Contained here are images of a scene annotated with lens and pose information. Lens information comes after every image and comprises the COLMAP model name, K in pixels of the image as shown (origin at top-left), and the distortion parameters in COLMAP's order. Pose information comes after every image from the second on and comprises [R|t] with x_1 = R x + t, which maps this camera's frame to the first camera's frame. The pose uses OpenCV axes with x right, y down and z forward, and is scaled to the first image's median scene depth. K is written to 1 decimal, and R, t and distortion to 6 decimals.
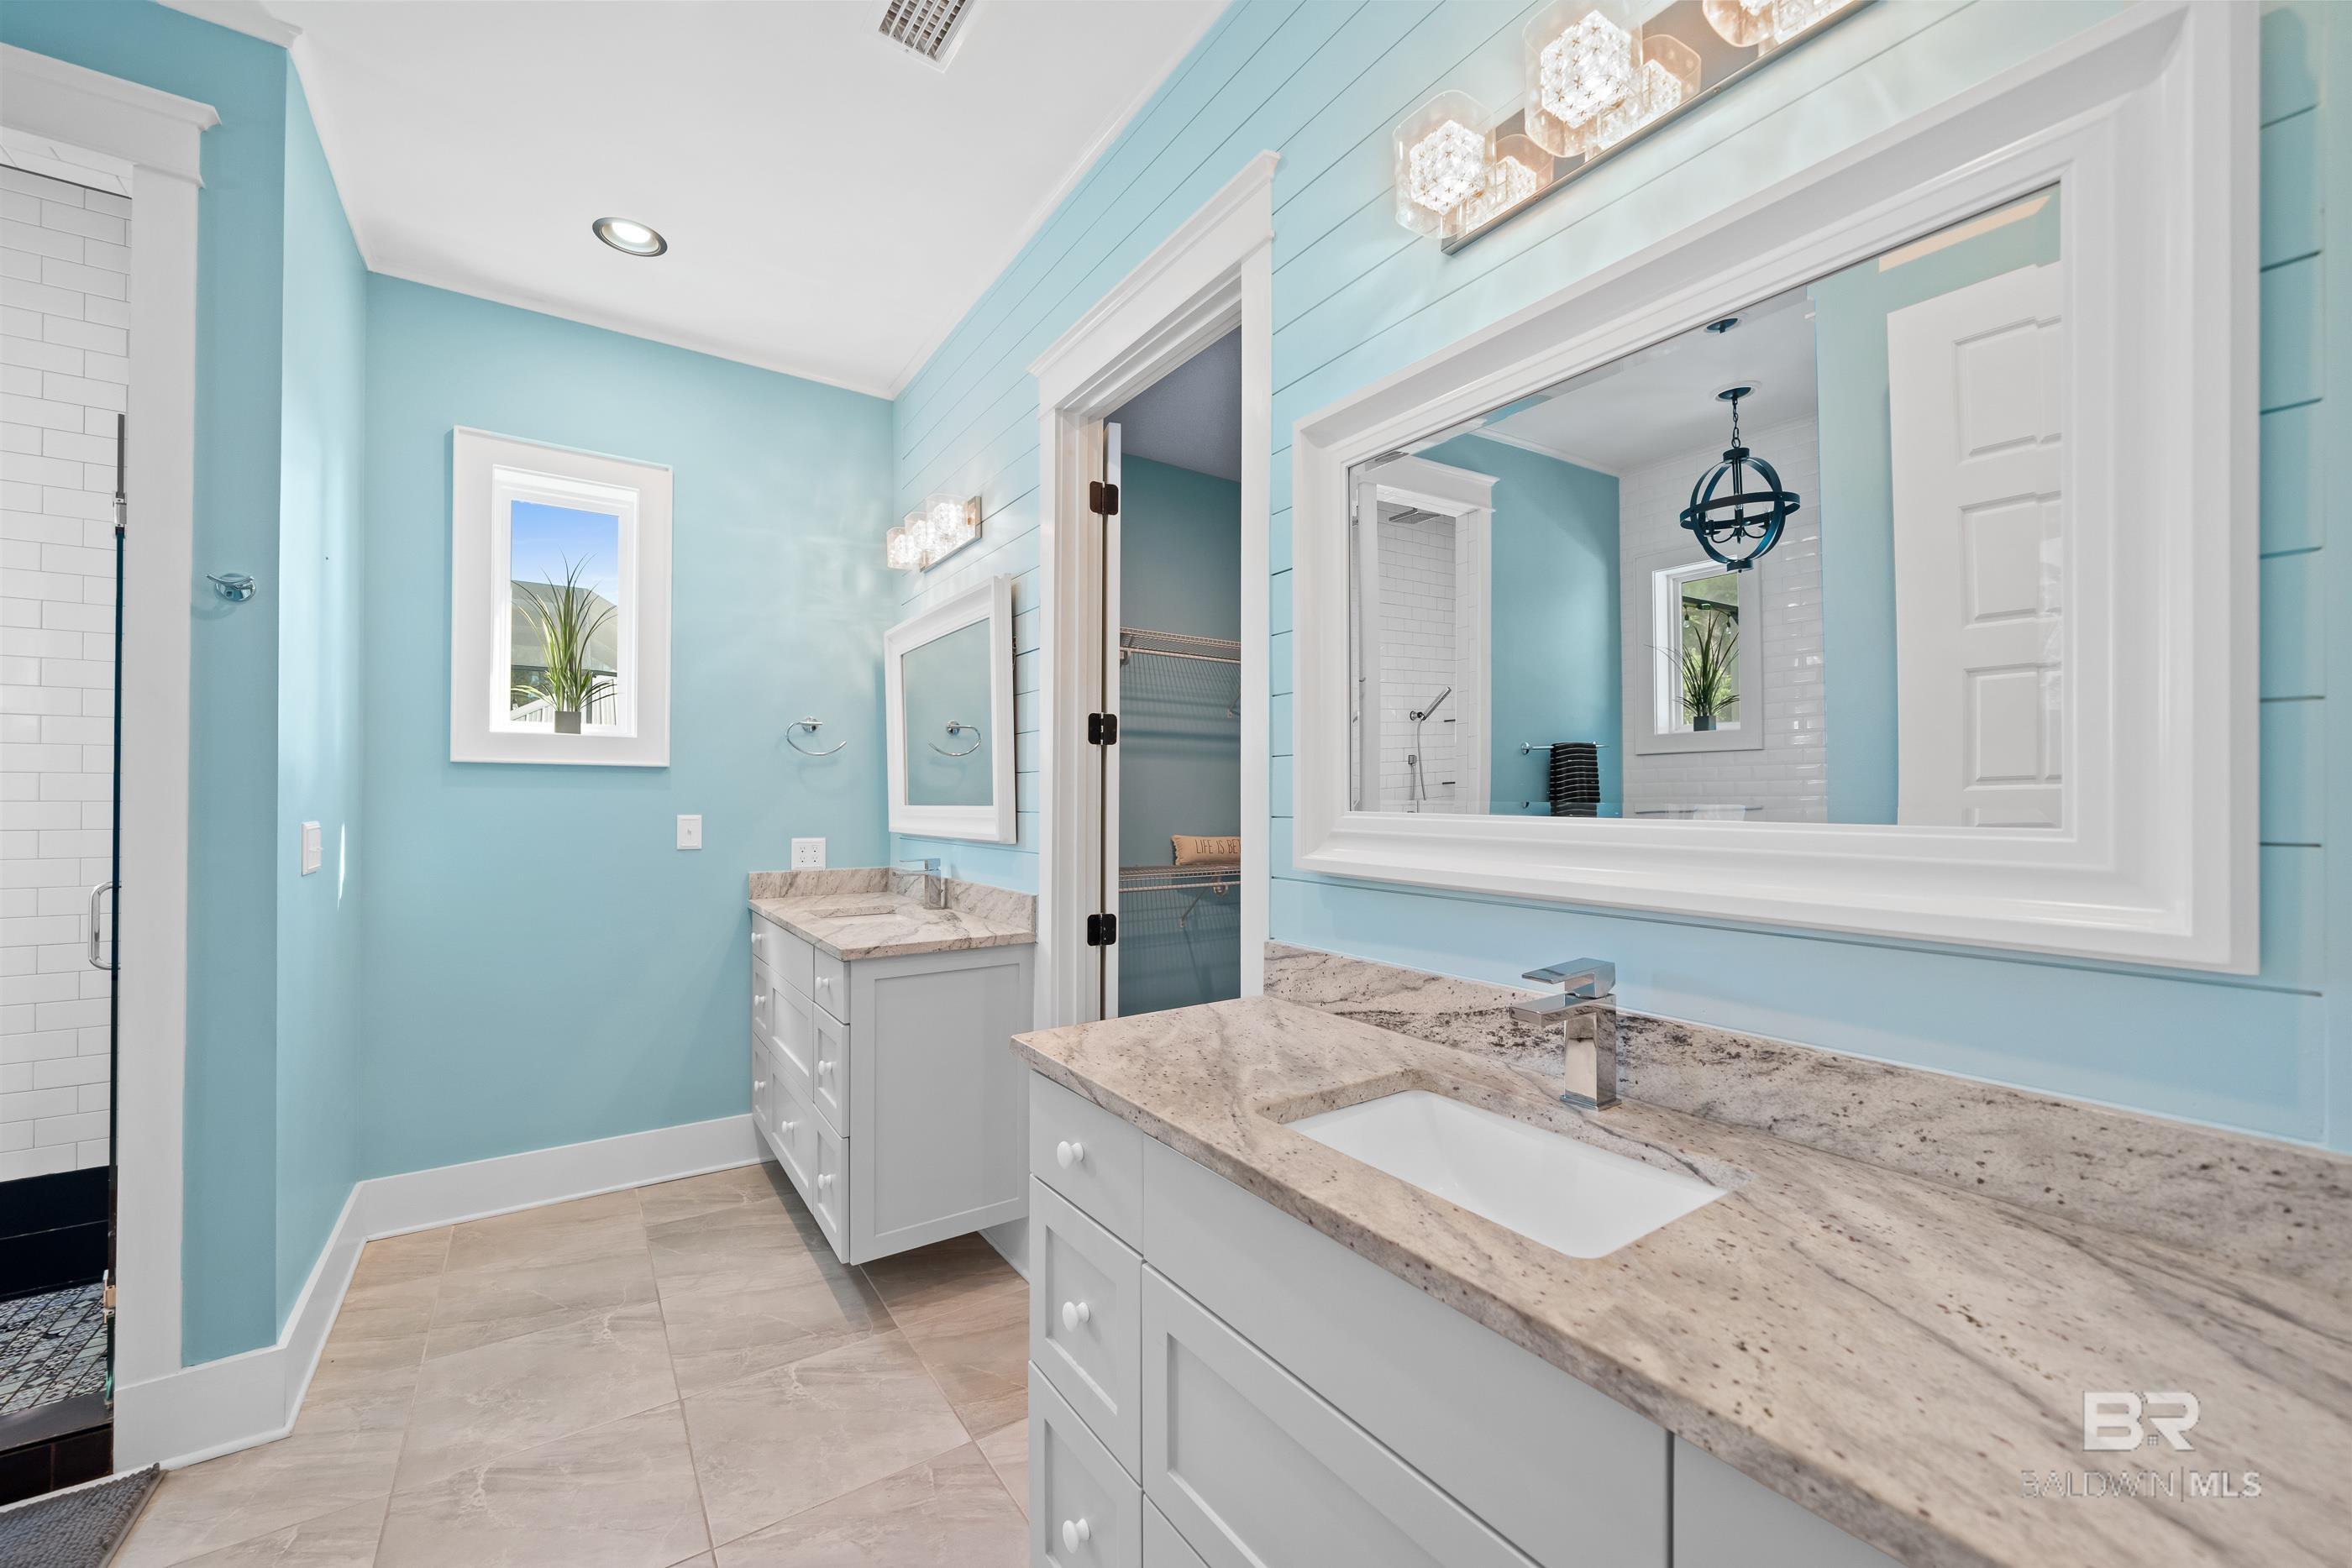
lens RADIAL K [[908.2, 0, 1176.8], [0, 908.2, 788.2], [0, 0, 1]] dist [-0.002830, -0.001217]
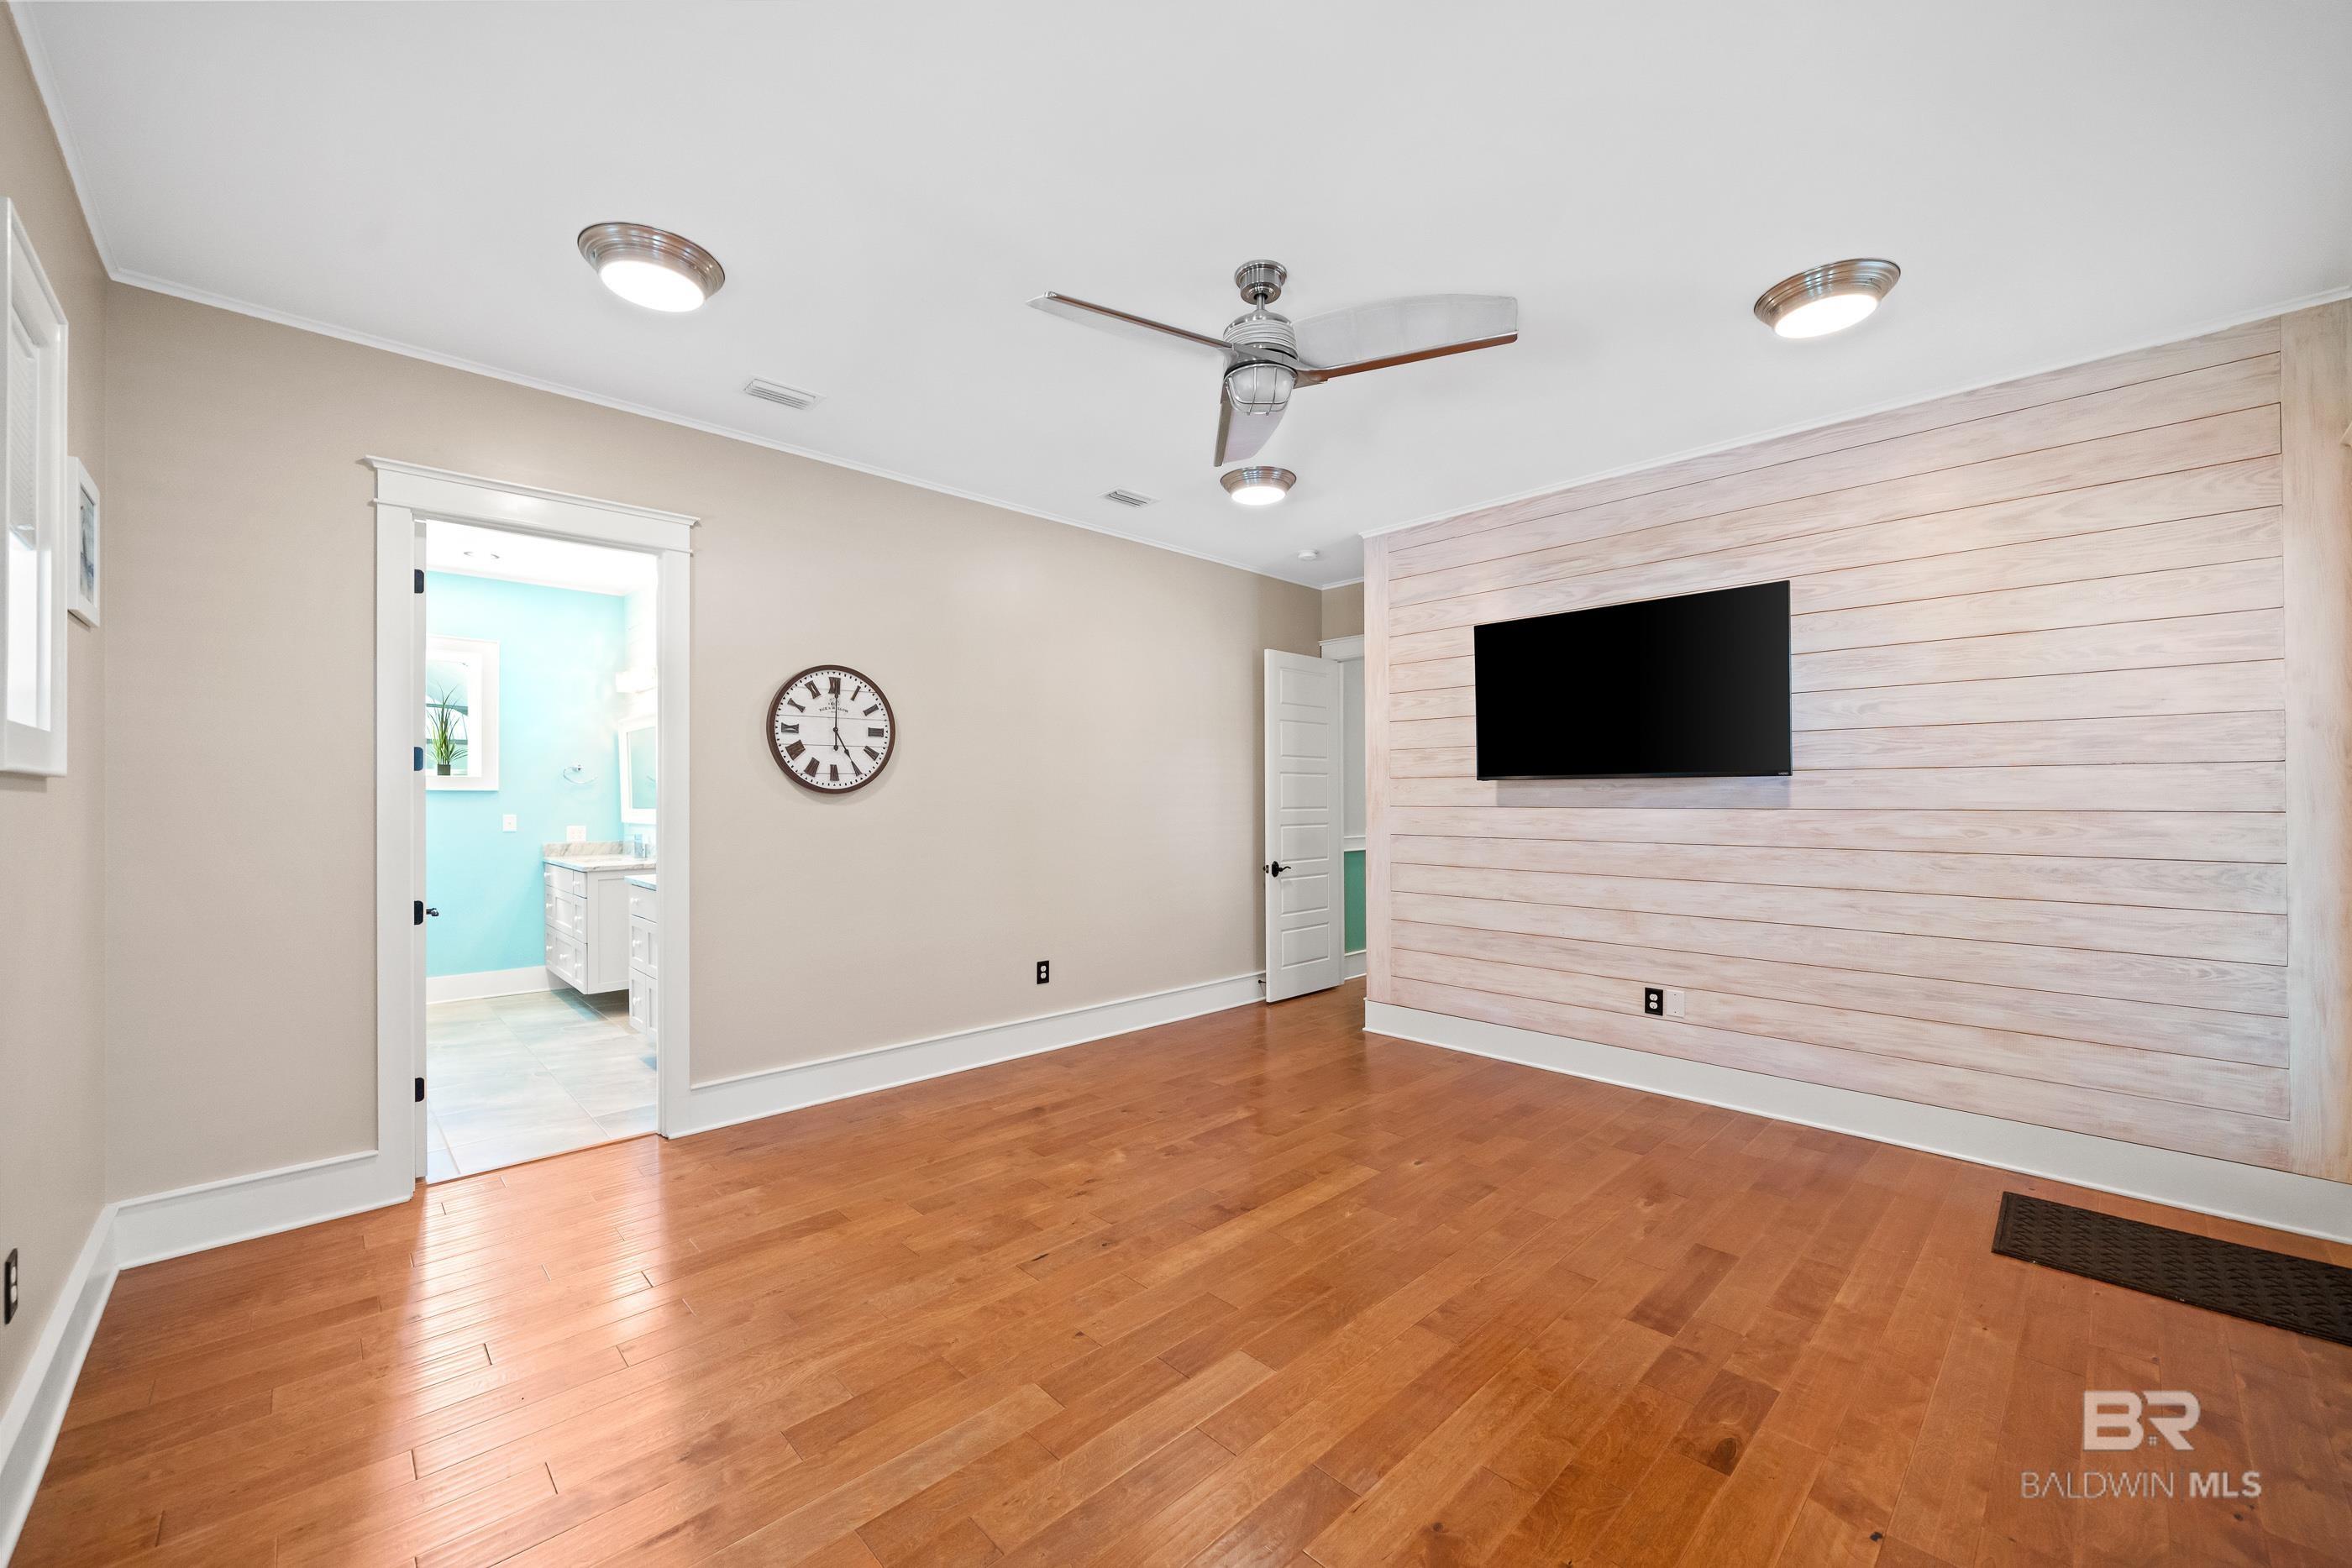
lens RADIAL K [[908.2, 0, 1174.1], [0, 908.2, 795.6], [0, 0, 1]] dist [-0.002830, -0.001217]
pose [[0.987124, -0.004061, 0.159904, 0.570837], [0.001816, 0.999898, 0.014186, -0.036473], [-0.159945, -0.013713, 0.987031, -1.170239]]
